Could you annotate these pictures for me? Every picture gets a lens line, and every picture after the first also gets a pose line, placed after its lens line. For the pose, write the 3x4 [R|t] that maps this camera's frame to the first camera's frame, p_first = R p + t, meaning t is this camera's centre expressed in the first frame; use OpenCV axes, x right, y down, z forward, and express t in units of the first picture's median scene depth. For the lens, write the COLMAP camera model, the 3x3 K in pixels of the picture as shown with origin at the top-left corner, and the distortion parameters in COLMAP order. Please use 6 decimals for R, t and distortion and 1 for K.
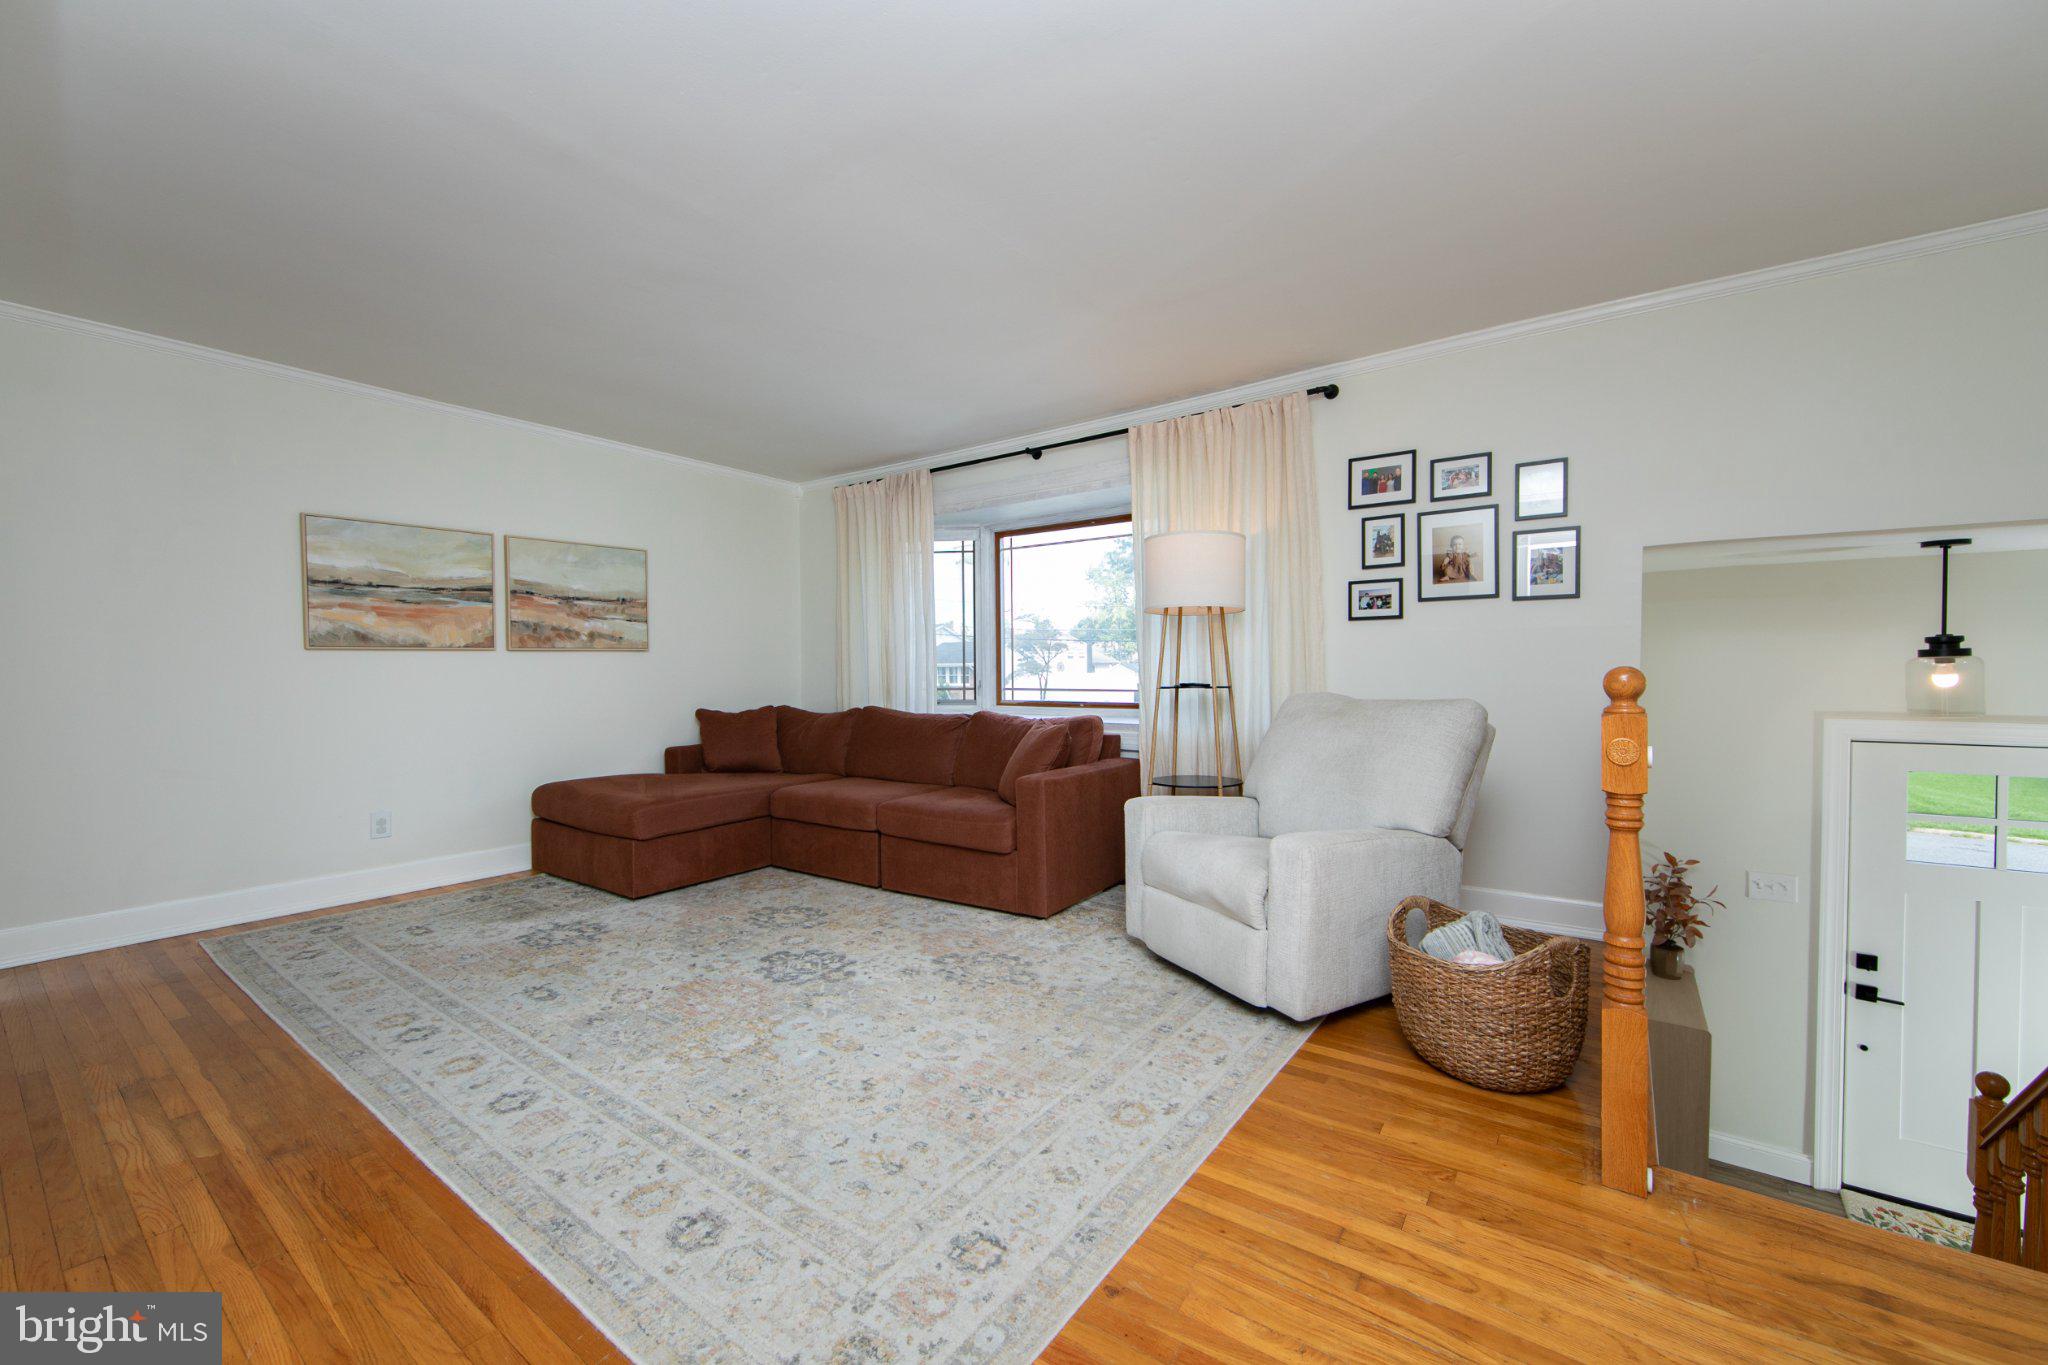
lens RADIAL K [[803.9, 0, 1027.7], [0, 803.9, 681.8], [0, 0, 1]] dist [-0.004314, -0.000161]
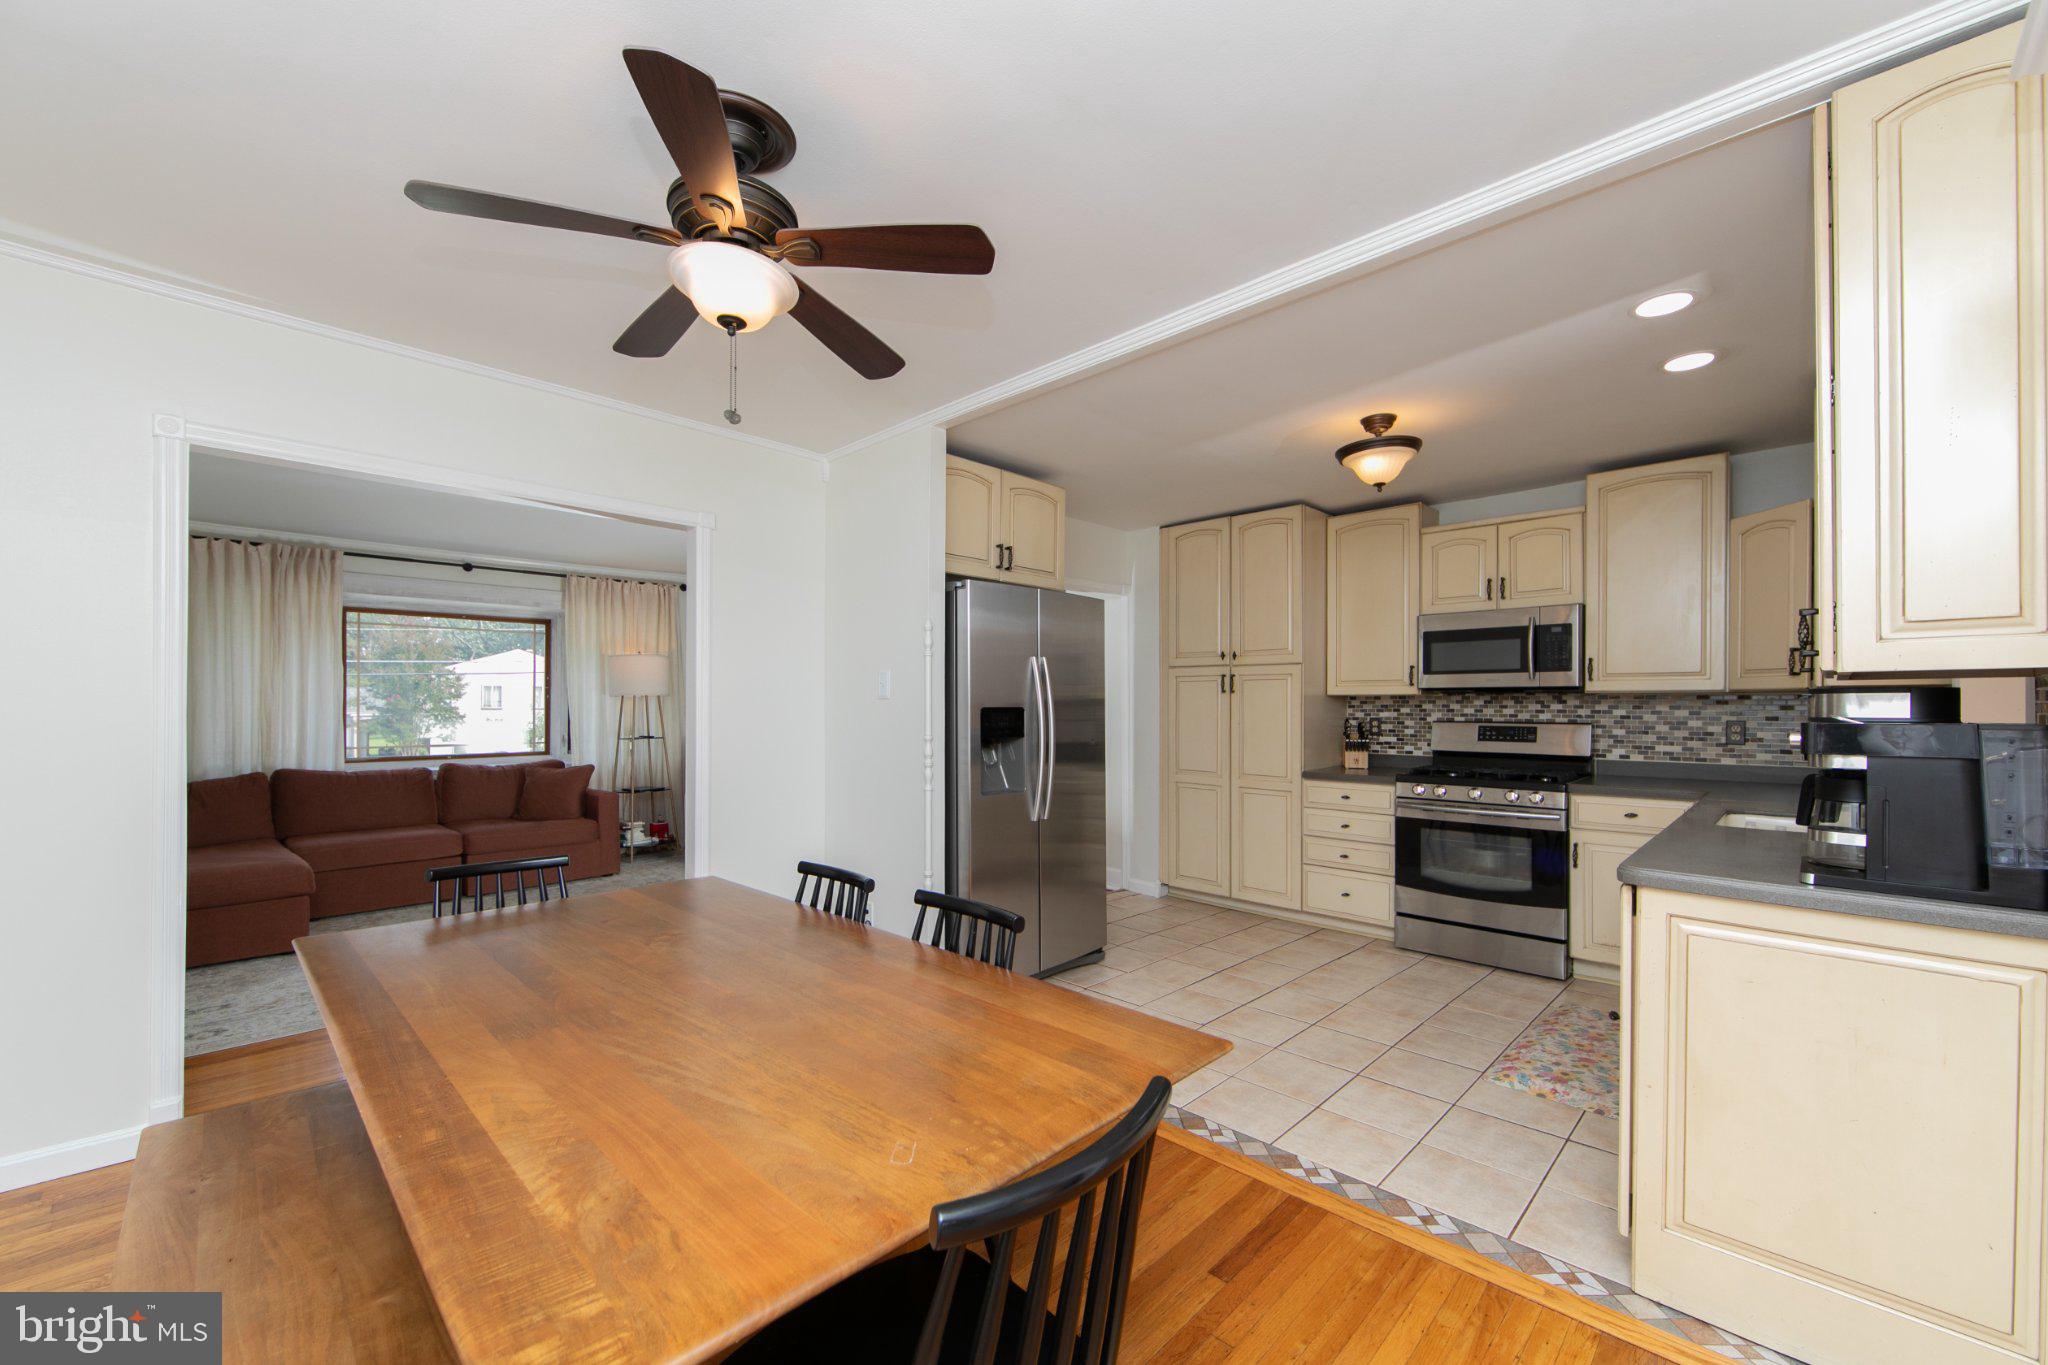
lens RADIAL K [[803.9, 0, 1027.7], [0, 803.9, 681.8], [0, 0, 1]] dist [-0.004314, -0.000161]
pose [[0.145584, 0.039193, 0.988569, -1.154879], [0.015279, 0.999007, -0.041857, -0.025122], [-0.989228, 0.021198, 0.144841, -0.104932]]
